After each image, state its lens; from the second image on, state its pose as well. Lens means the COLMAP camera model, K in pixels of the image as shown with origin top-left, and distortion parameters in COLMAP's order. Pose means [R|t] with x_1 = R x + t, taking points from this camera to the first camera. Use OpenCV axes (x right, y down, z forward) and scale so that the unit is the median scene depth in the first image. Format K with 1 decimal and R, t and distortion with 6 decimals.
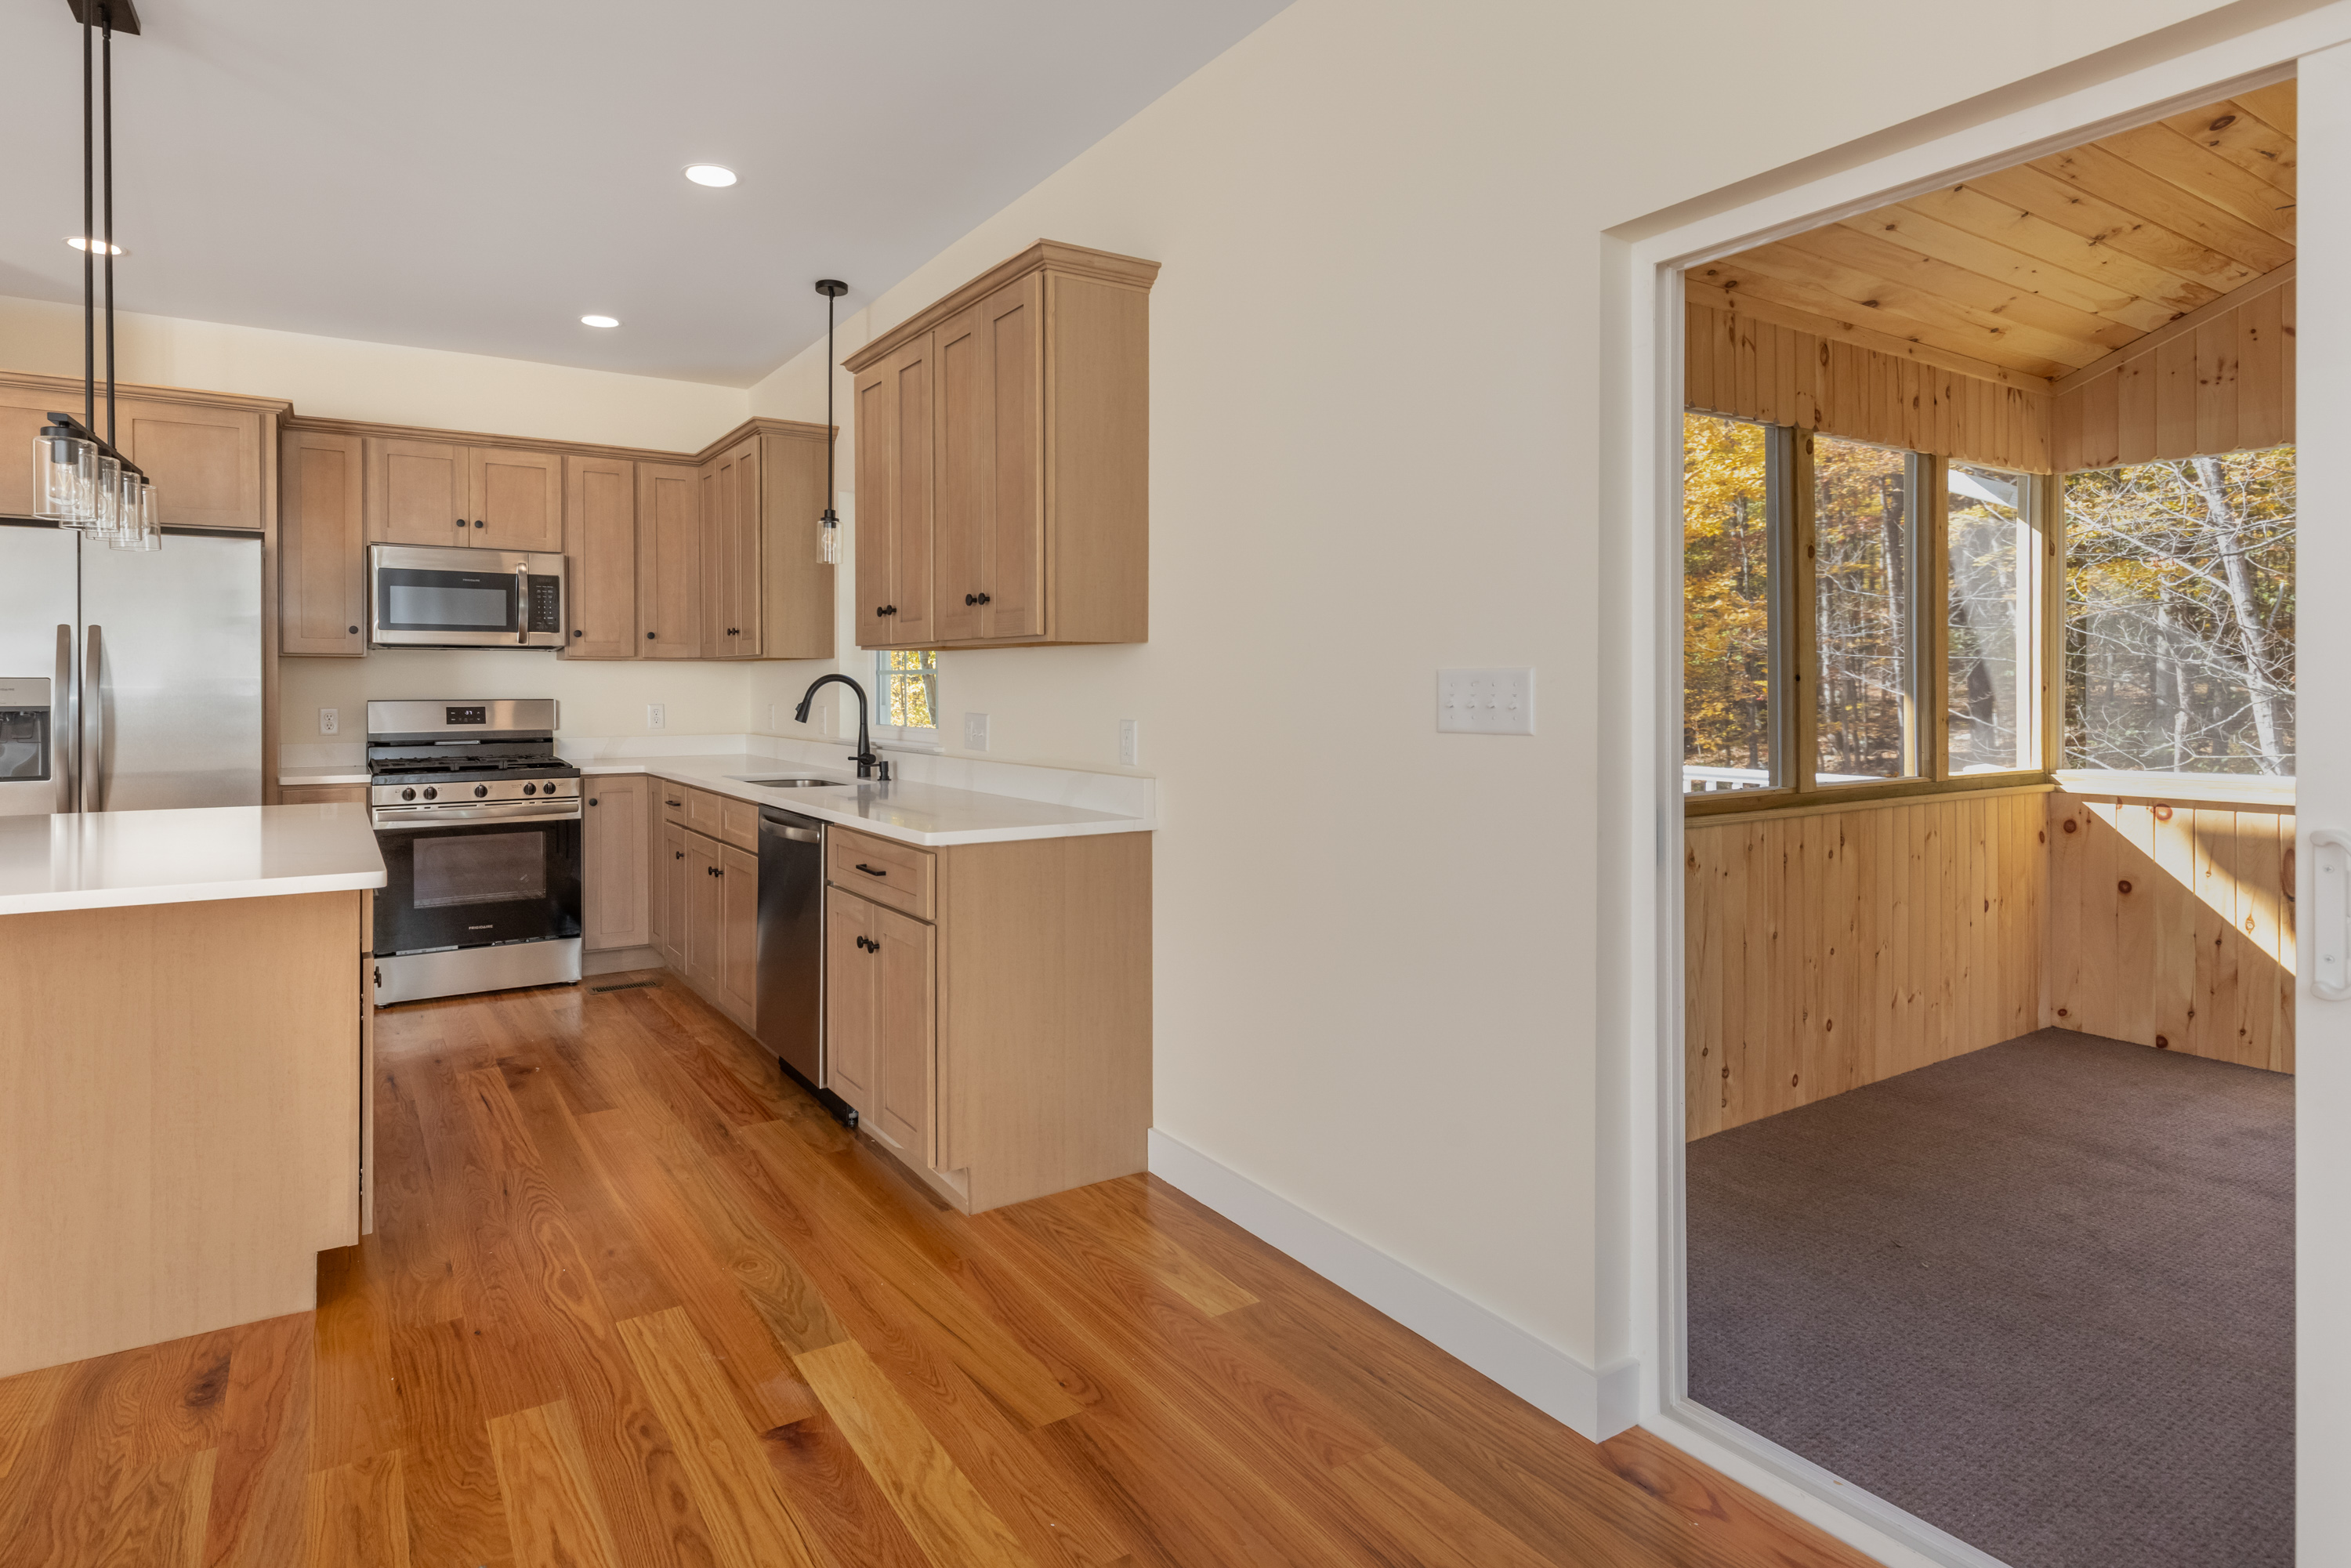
lens RADIAL K [[1247.6, 0, 1073.7], [0, 1247.6, 700.6], [0, 0, 1]] dist [0.002916, -0.000117]
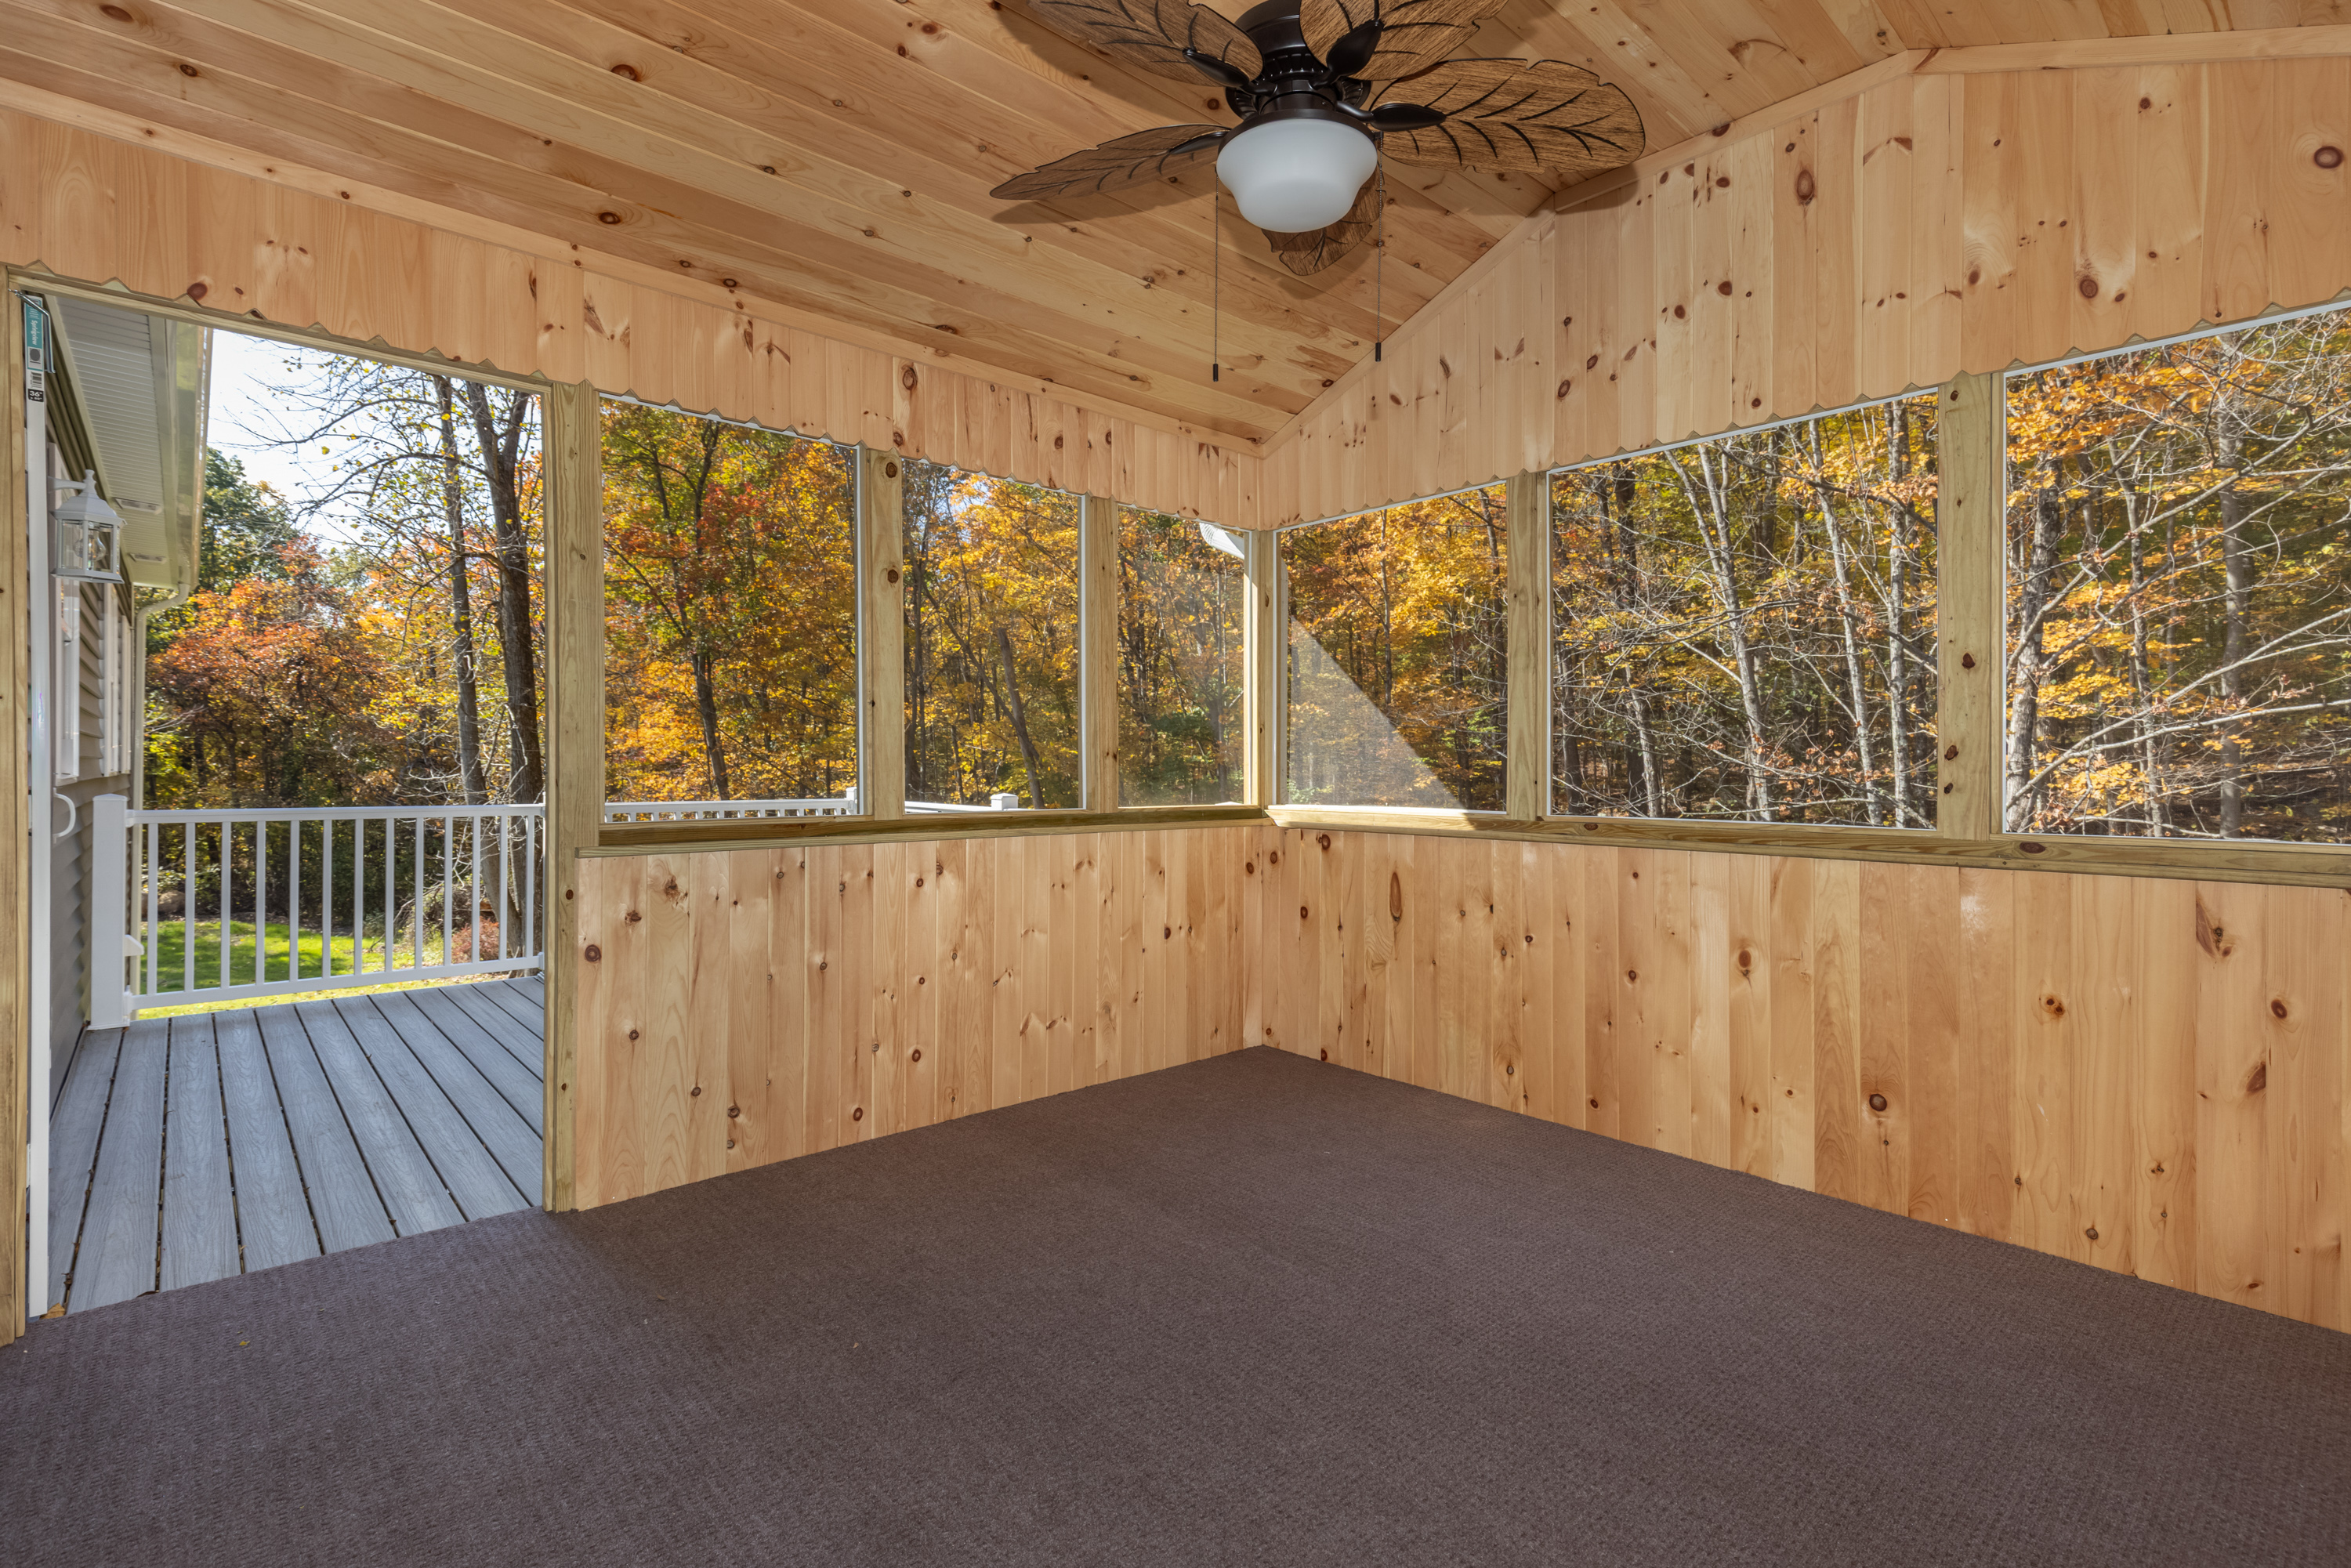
lens RADIAL K [[1101.4, 0, 1182.7], [0, 1101.4, 767.9], [0, 0, 1]] dist [0.000067, -0.000317]
pose [[0.980936, 0.006450, 0.194225, 0.760864], [-0.004597, 0.999940, -0.009993, 0.047238], [-0.194278, 0.008910, 0.980906, 0.120298]]
